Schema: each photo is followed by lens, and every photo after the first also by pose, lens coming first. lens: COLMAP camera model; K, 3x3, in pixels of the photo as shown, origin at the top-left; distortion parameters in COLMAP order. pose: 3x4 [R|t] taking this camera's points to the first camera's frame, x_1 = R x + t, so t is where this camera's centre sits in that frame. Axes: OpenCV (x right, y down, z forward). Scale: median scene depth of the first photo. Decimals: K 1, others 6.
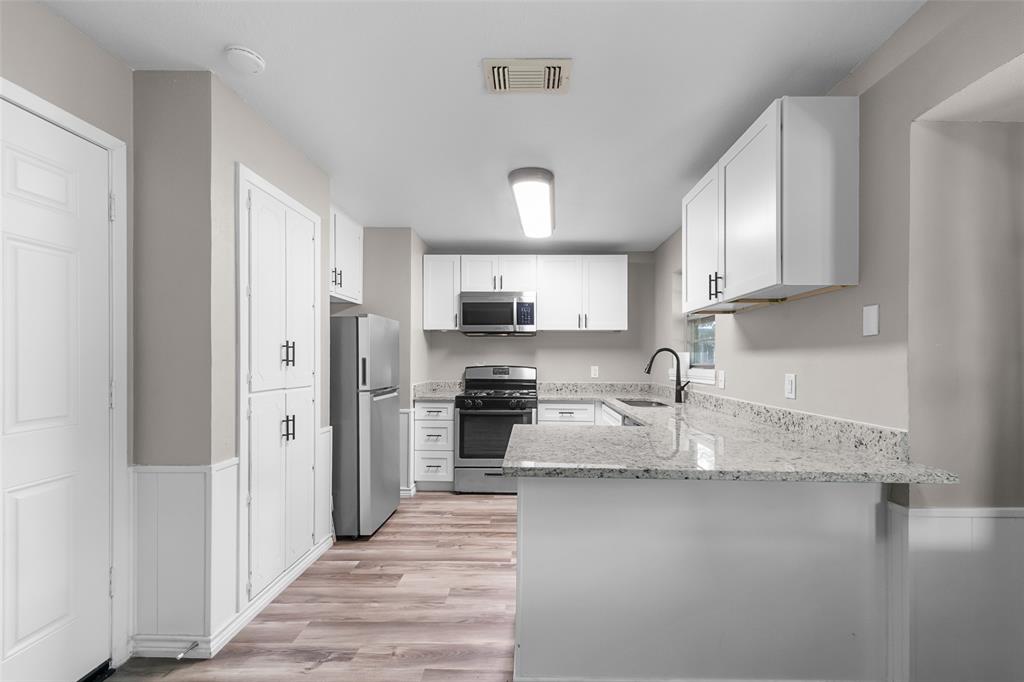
lens RADIAL K [[423.2, 0, 525.3], [0, 423.2, 357.3], [0, 0, 1]] dist [0.000326, -0.000255]
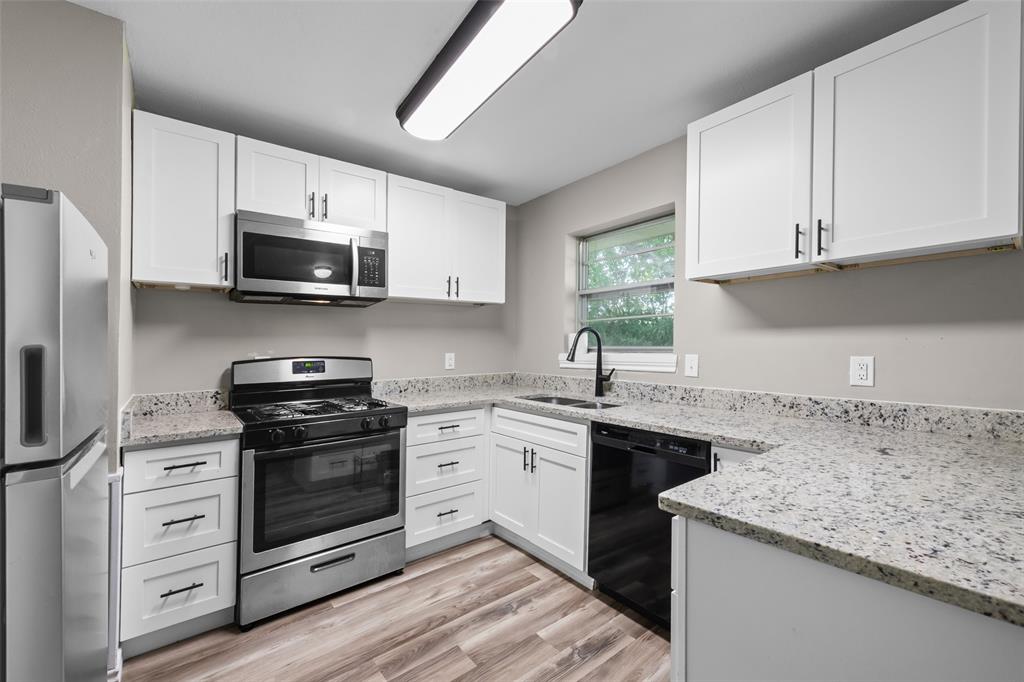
lens RADIAL K [[419.5, 0, 512.0], [0, 419.5, 341.0], [0, 0, 1]] dist [0.000710, 0.000054]
pose [[0.762669, -0.008816, 0.646729, -0.241503], [0.009373, 0.999953, 0.002578, -0.000199], [-0.646721, 0.004095, 0.762715, 0.453809]]
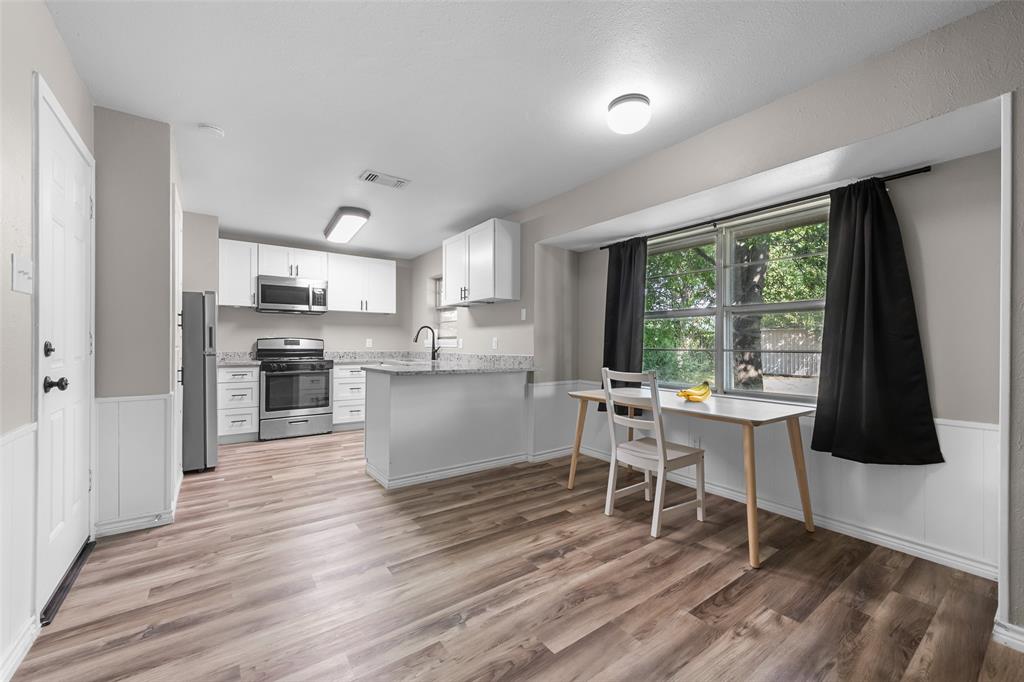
lens RADIAL K [[423.2, 0, 525.3], [0, 423.2, 357.3], [0, 0, 1]] dist [0.000326, -0.000255]
pose [[0.786305, -0.017344, 0.617595, -0.323292], [-0.004408, 0.999423, 0.033679, 0.036139], [-0.617823, -0.029204, 0.785775, -0.435466]]
